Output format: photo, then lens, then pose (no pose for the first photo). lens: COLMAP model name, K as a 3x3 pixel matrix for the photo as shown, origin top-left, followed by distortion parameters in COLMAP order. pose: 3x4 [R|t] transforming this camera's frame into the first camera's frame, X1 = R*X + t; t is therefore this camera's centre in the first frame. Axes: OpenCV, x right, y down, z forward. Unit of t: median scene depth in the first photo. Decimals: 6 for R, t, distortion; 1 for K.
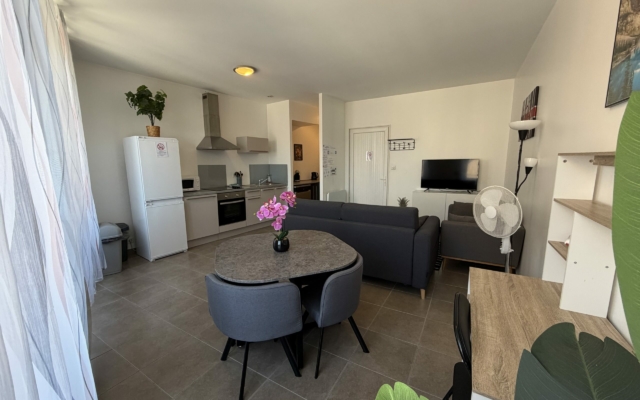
lens RADIAL K [[254.5, 0, 320.8], [0, 254.5, 202.2], [0, 0, 1]] dist [-0.002580, 0.000613]
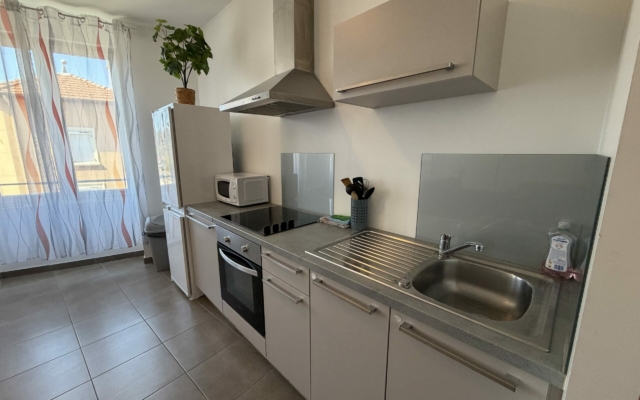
lens RADIAL K [[254.5, 0, 320.2], [0, 254.5, 198.9], [0, 0, 1]] dist [-0.002580, 0.000613]
pose [[-0.181378, 0.188107, -0.965255, -0.046028], [-0.148762, 0.964992, 0.216009, -0.163940], [0.972097, 0.182772, -0.147045, 1.077024]]
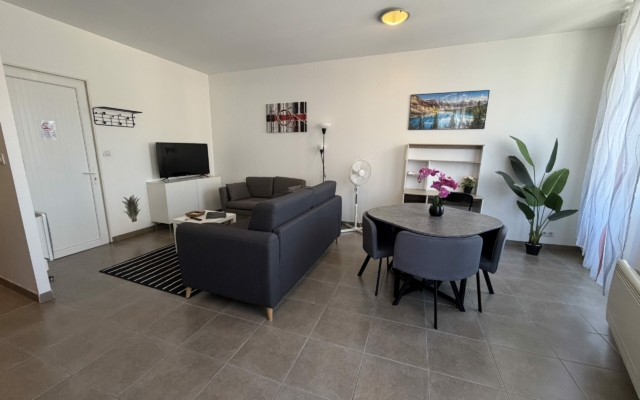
lens RADIAL K [[254.5, 0, 319.2], [0, 254.5, 199.5], [0, 0, 1]] dist [-0.002580, 0.000613]
pose [[-0.164800, -0.180348, 0.969699, -0.474425], [0.150214, 0.967083, 0.205391, -0.083170], [-0.974821, 0.179511, -0.132285, 0.653804]]
